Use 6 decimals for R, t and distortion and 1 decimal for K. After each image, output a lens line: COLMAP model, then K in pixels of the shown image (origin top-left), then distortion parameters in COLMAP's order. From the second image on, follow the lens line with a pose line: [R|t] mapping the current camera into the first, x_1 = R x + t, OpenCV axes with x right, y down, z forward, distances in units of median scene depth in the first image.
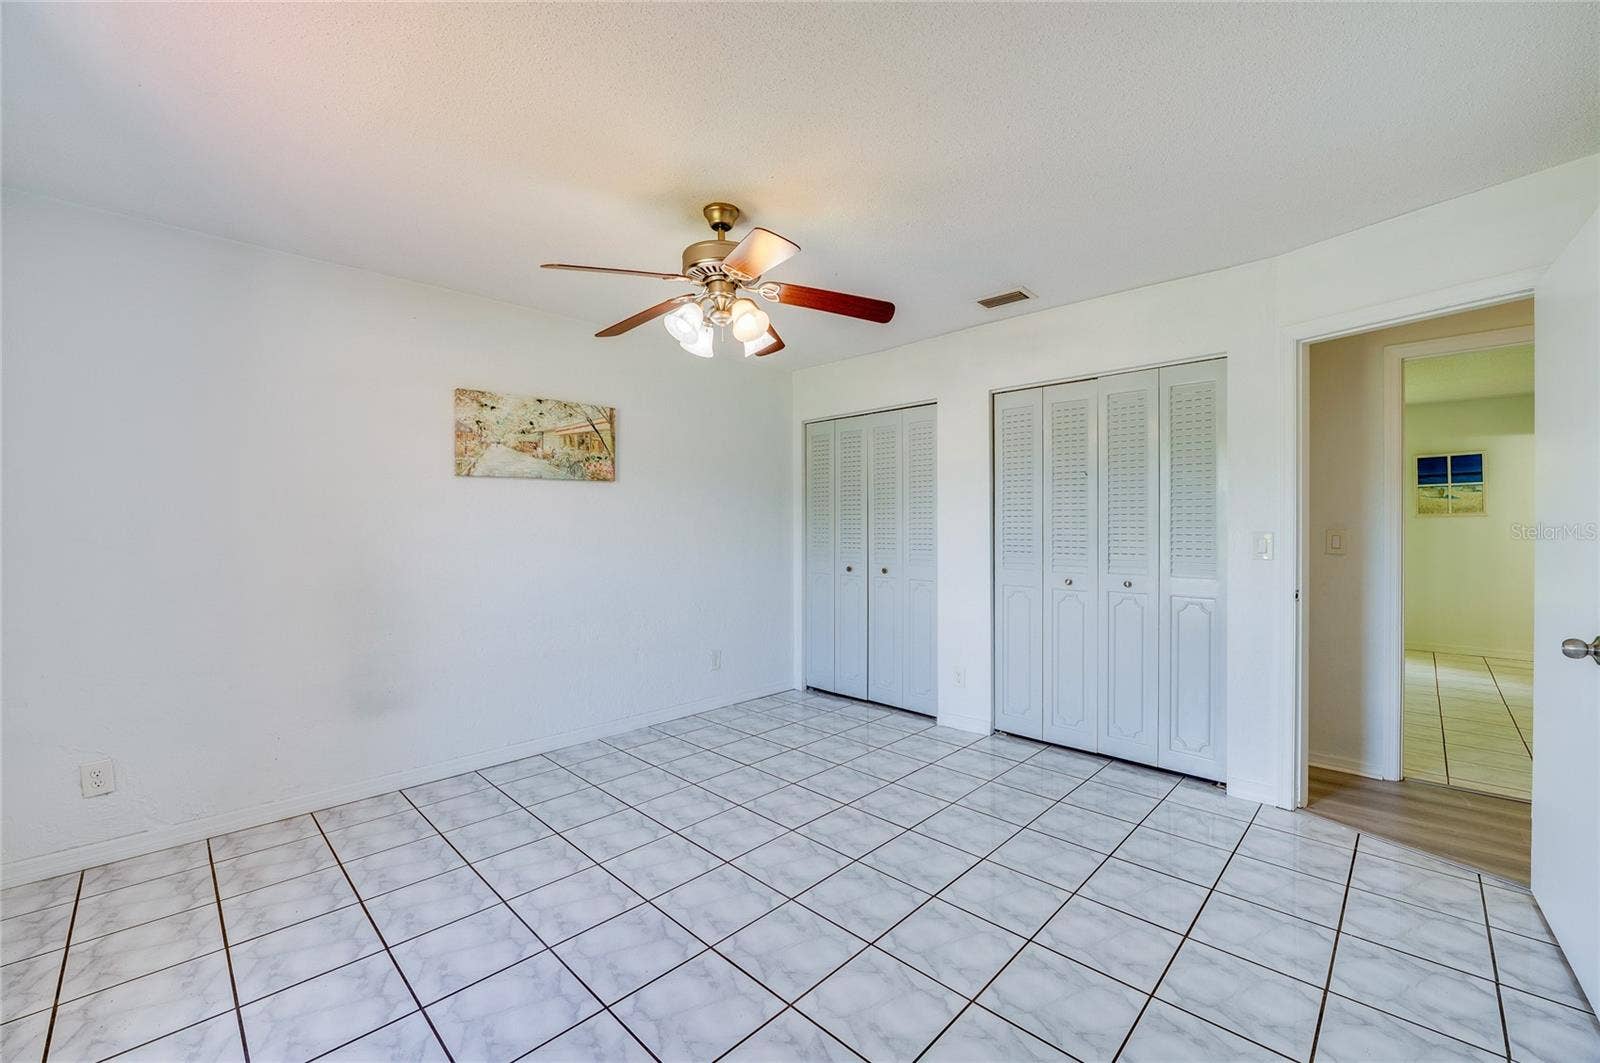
lens RADIAL K [[643.6, 0, 805.2], [0, 643.6, 530.2], [0, 0, 1]] dist [-0.016327, 0.000021]
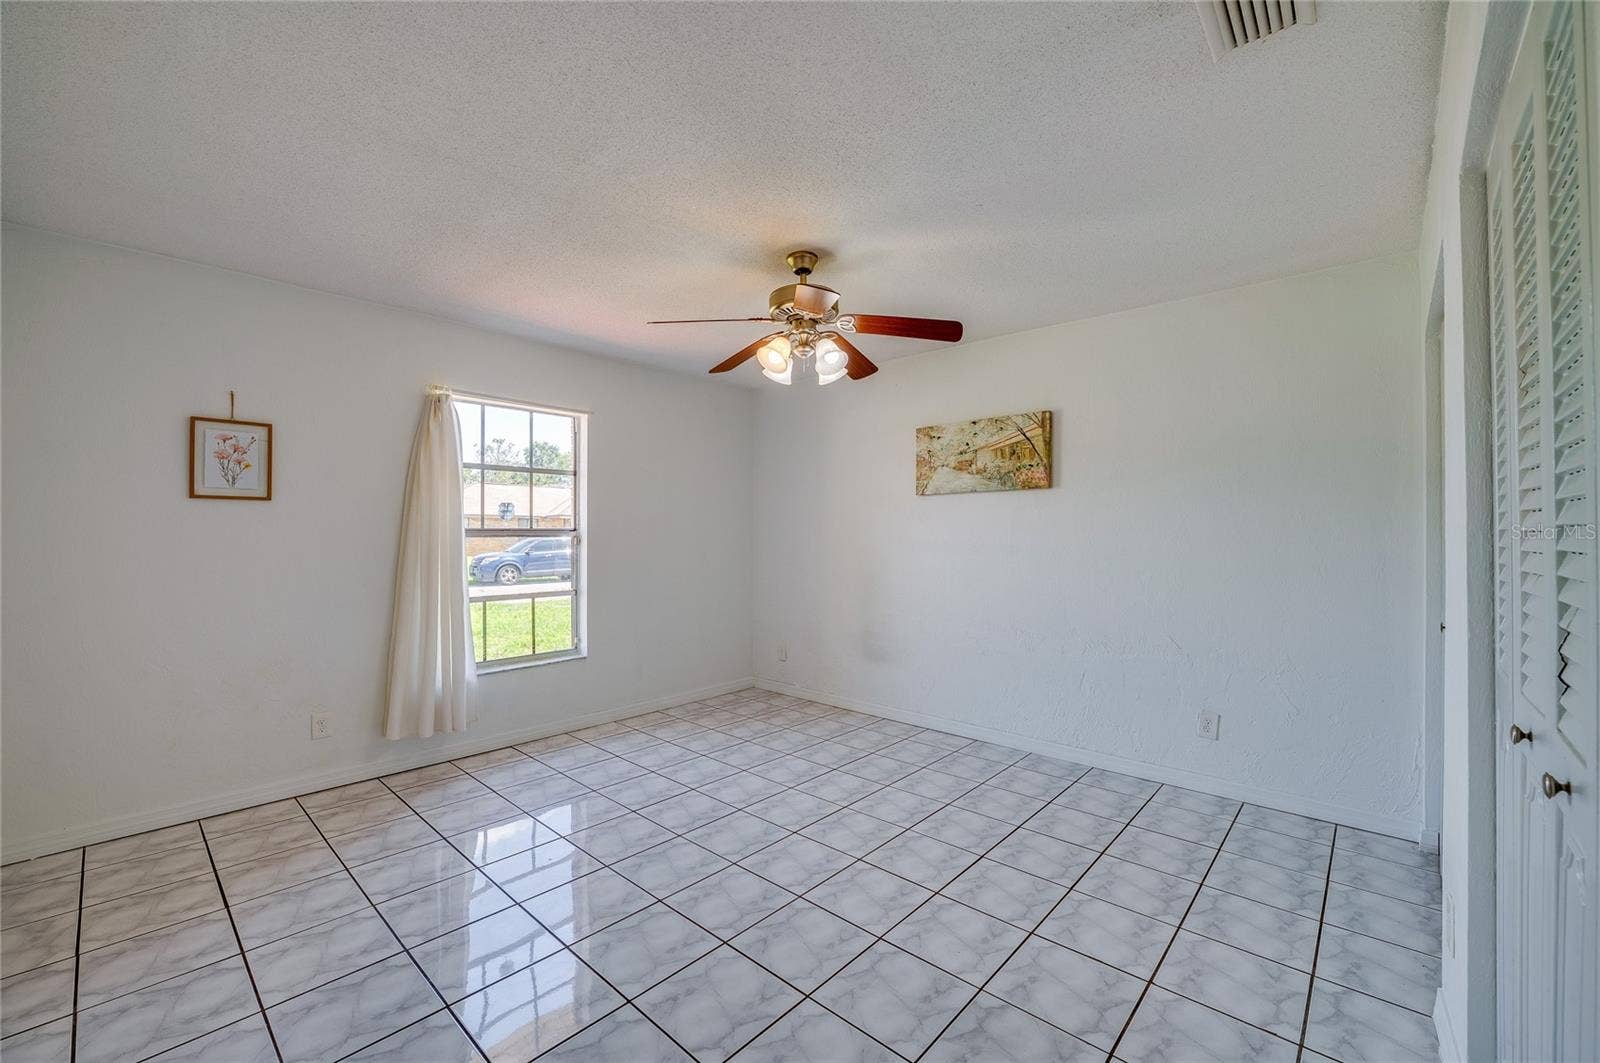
lens RADIAL K [[643.6, 0, 805.2], [0, 643.6, 530.2], [0, 0, 1]] dist [-0.016327, 0.000021]
pose [[0.034921, 0.004465, -0.999380, 0.694321], [-0.004154, 0.999982, 0.004323, -0.017862], [0.999381, 0.004000, 0.034939, 0.667019]]
